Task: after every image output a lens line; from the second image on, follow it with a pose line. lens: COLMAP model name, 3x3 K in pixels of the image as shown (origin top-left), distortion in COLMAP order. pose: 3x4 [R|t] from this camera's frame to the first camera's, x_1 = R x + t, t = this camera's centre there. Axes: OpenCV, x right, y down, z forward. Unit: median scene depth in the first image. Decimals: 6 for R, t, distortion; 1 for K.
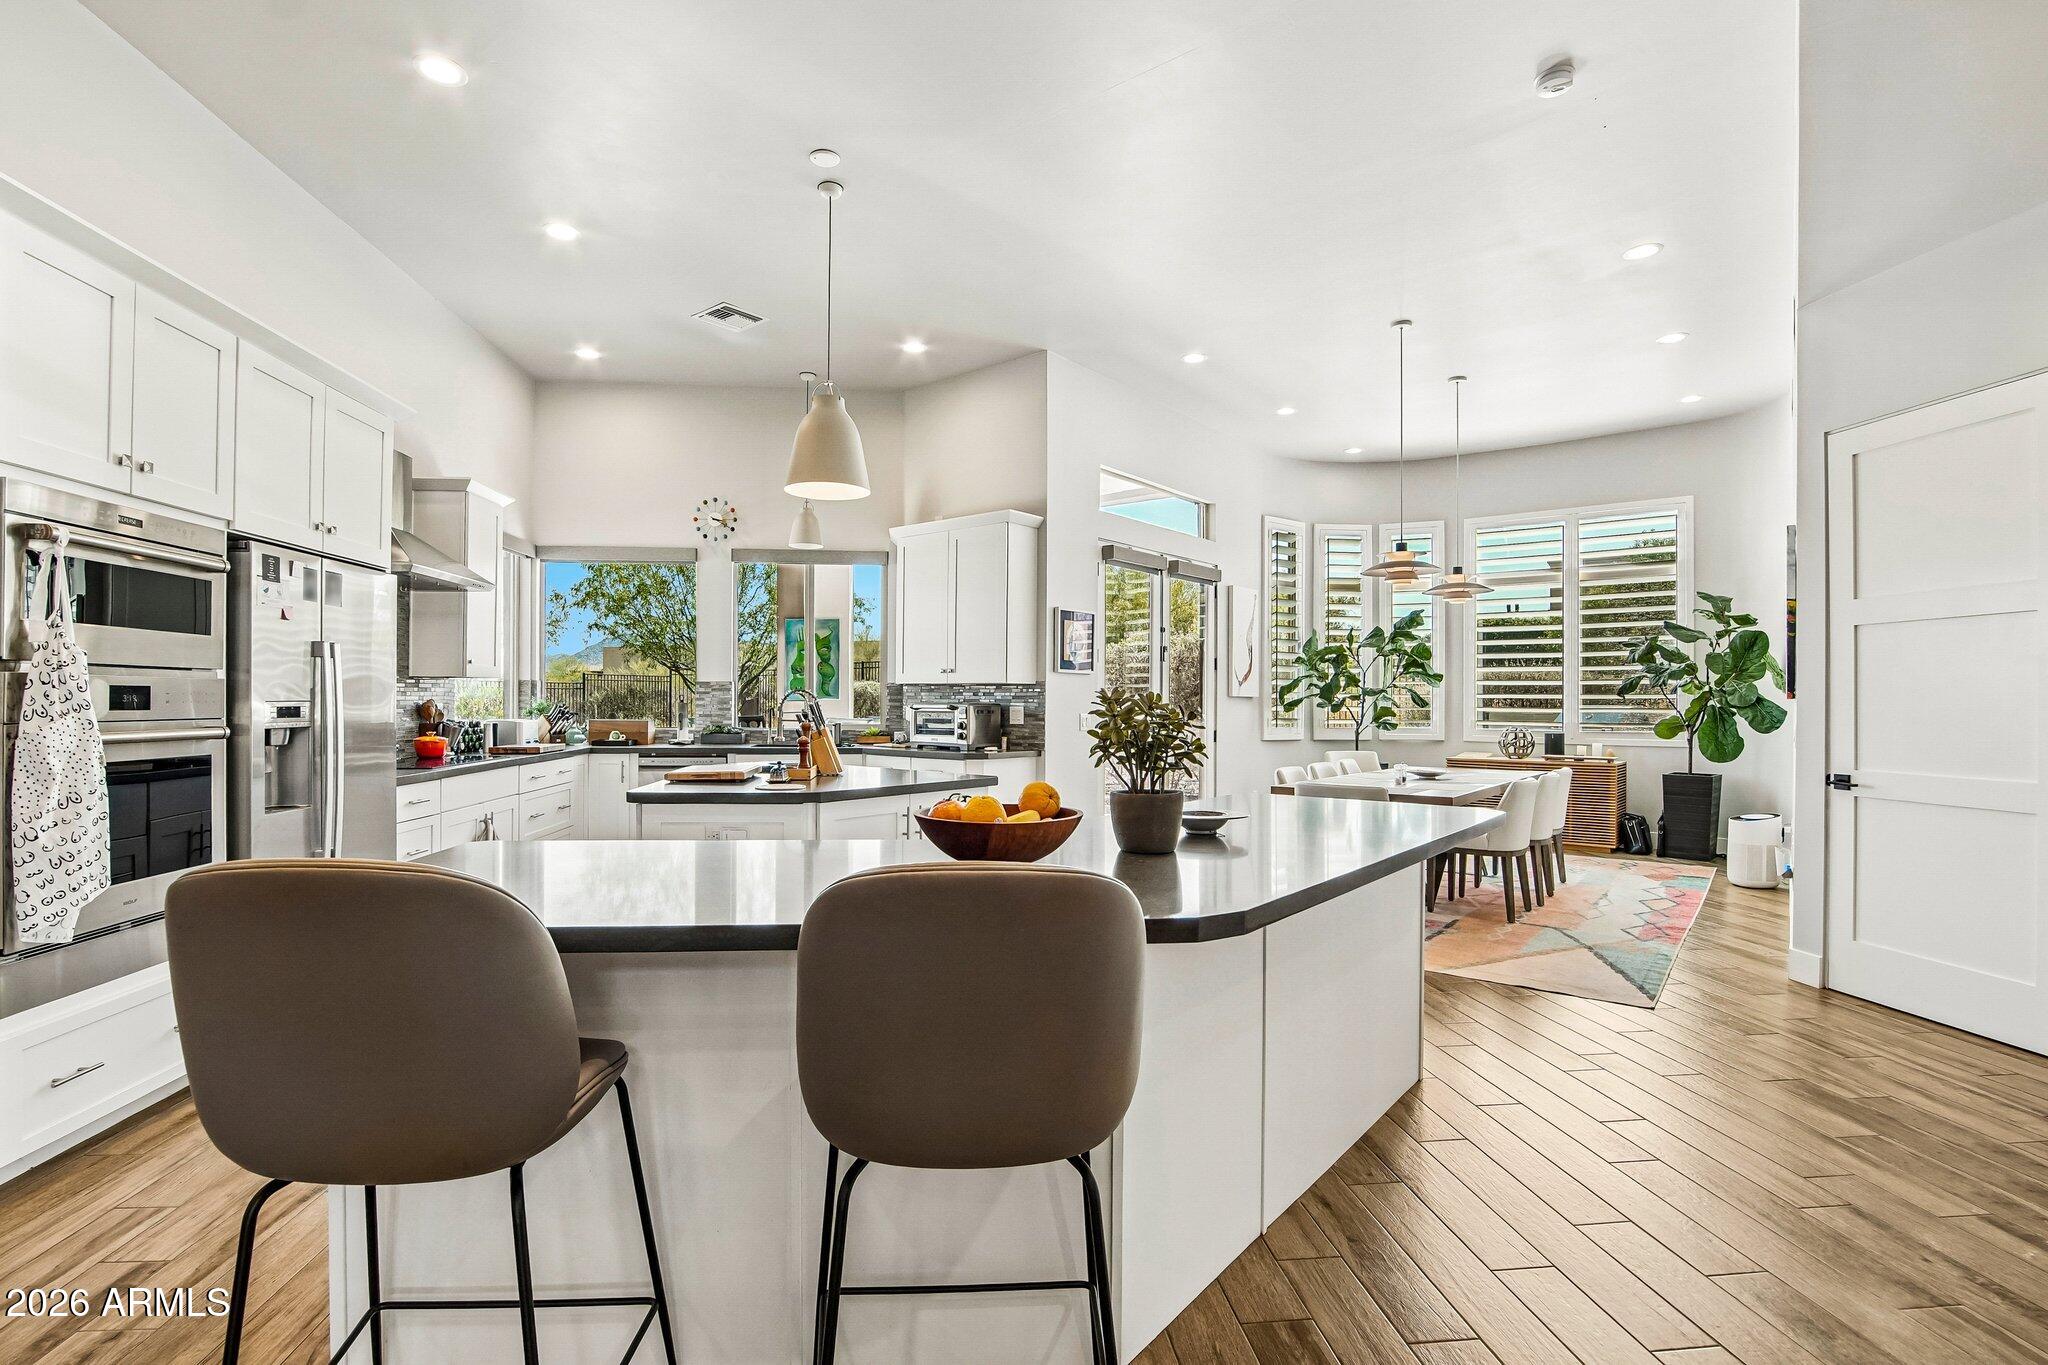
lens RADIAL K [[961.1, 0, 1001.8], [0, 961.1, 705.3], [0, 0, 1]] dist [-0.027987, 0.000392]
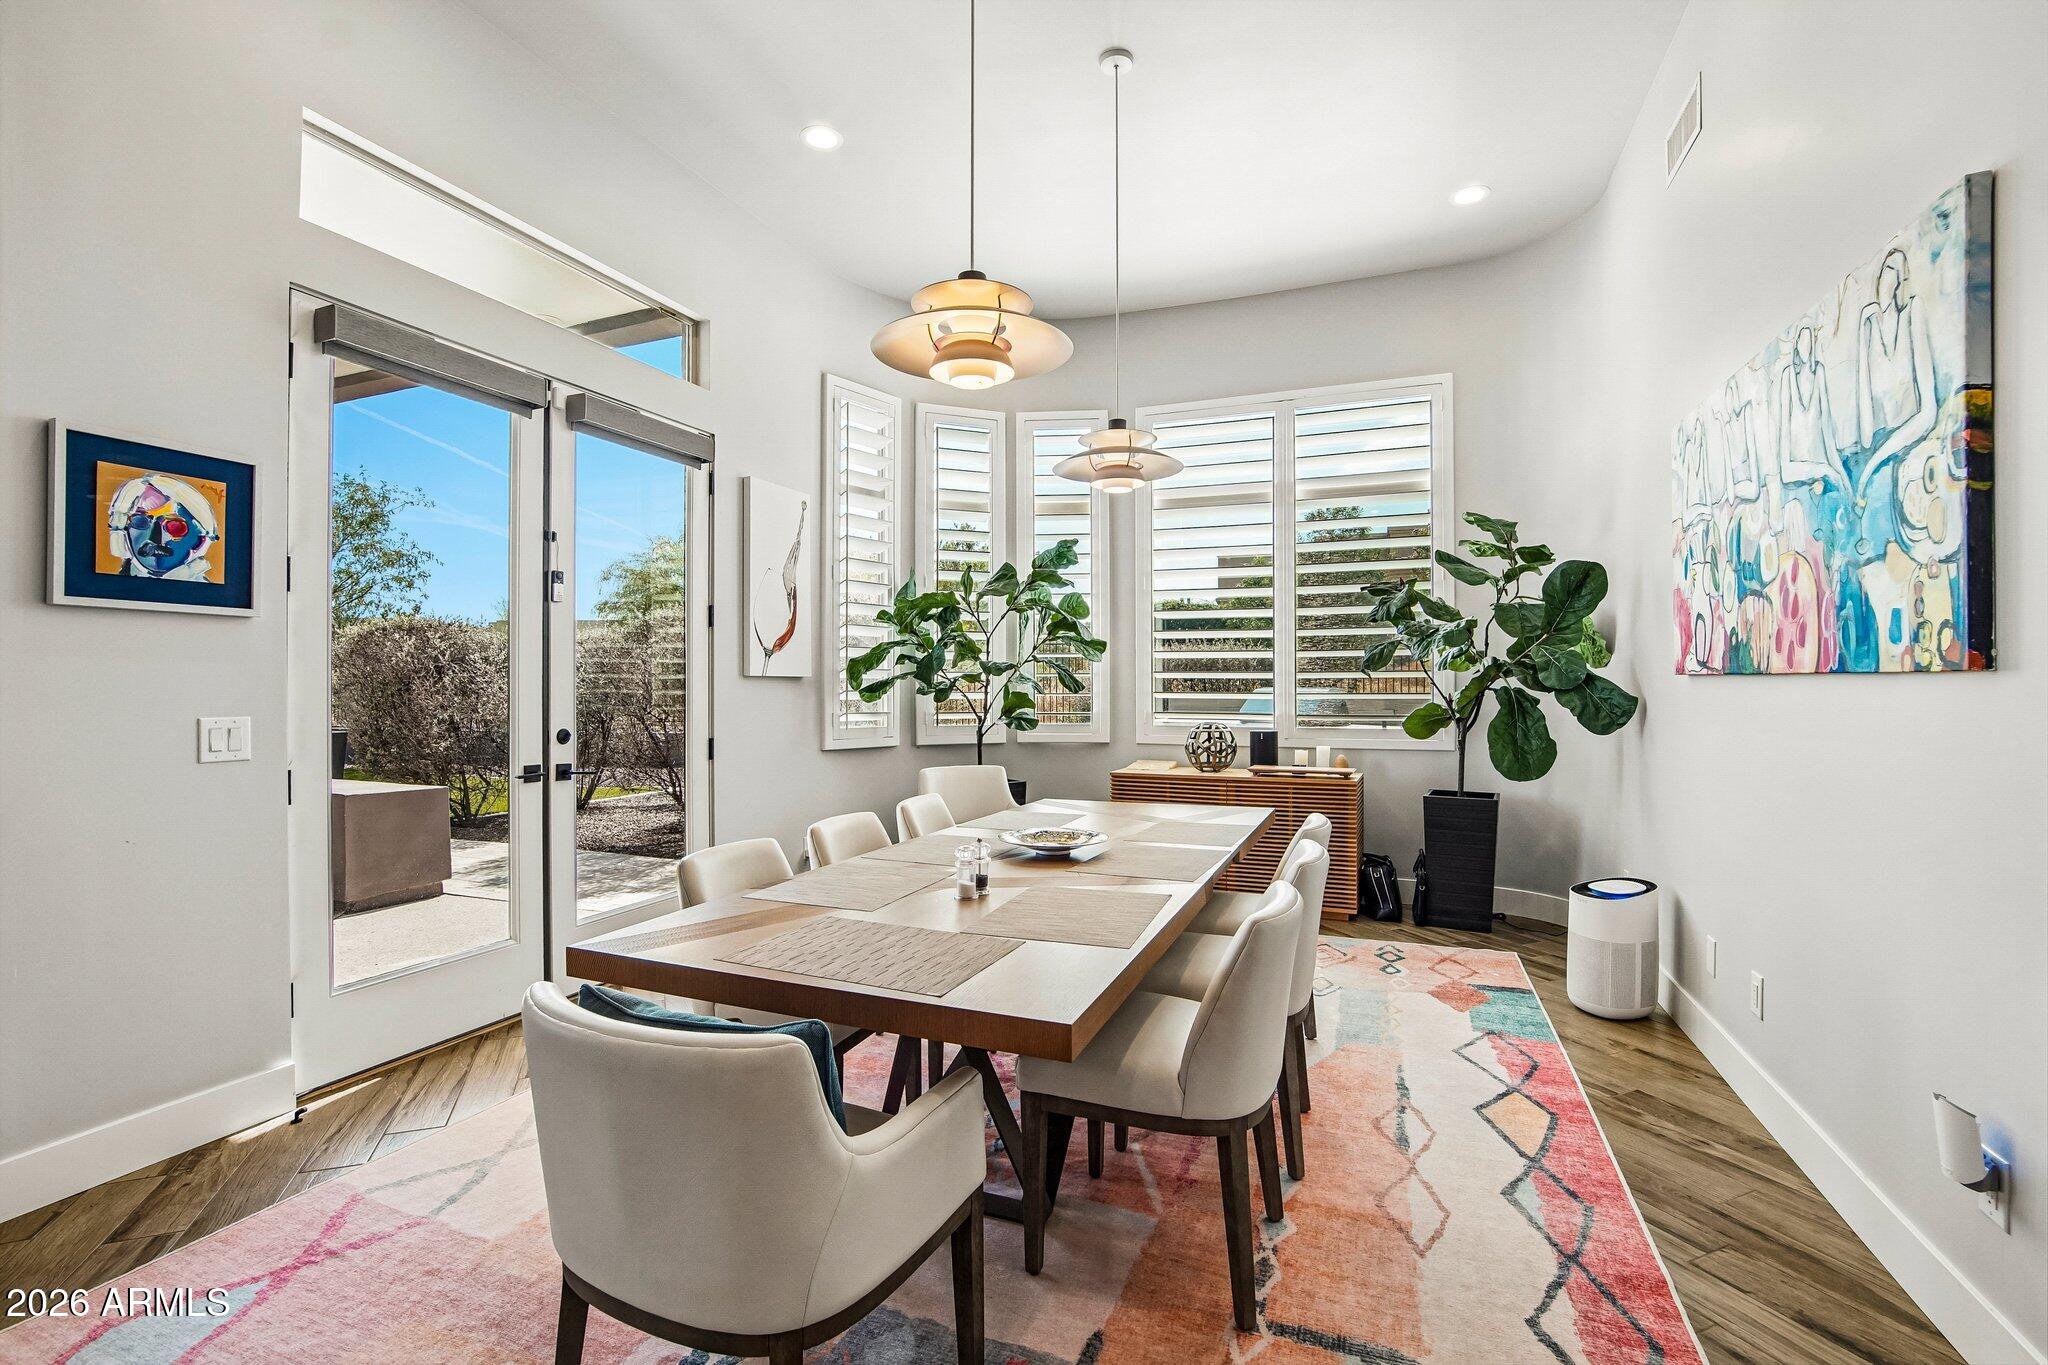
lens RADIAL K [[929.3, 0, 1004.9], [0, 929.3, 682.0], [0, 0, 1]] dist [-0.029724, 0.006435]
pose [[0.954647, -0.002869, 0.297726, 0.247098], [0.005217, 0.999961, -0.007094, -0.001065], [-0.297694, 0.008326, 0.954625, 0.496032]]
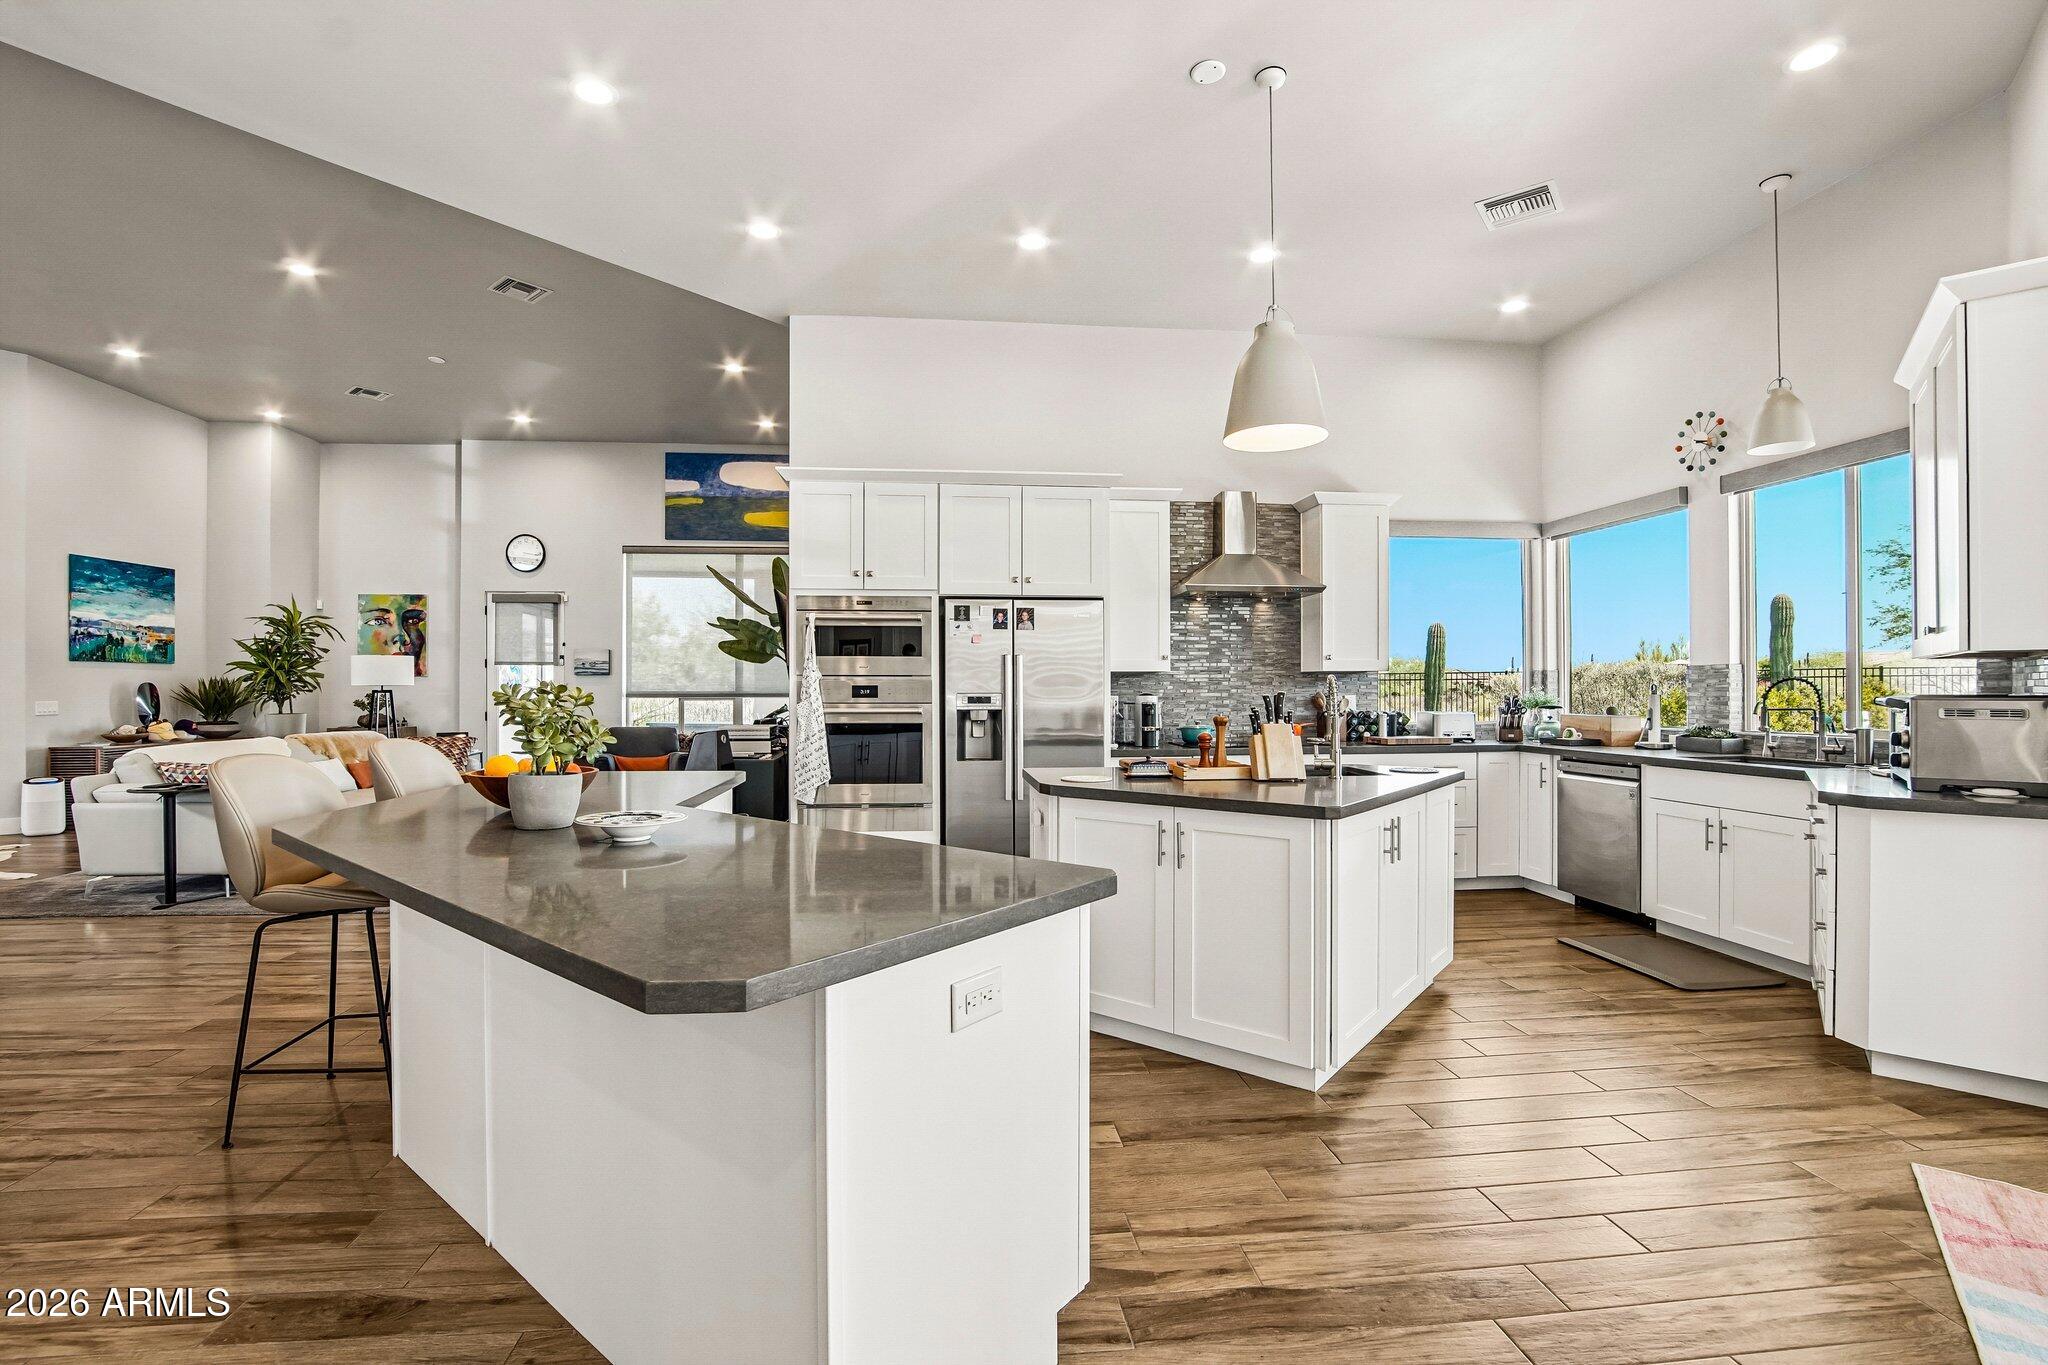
lens RADIAL K [[915.9, 0, 1015.8], [0, 915.9, 686.1], [0, 0, 1]] dist [-0.023995, 0.000374]
pose [[0.019054, -0.009497, -0.999773, 0.348340], [-0.003394, 0.999949, -0.009563, -0.000623], [0.999813, 0.003575, 0.019021, 0.439703]]
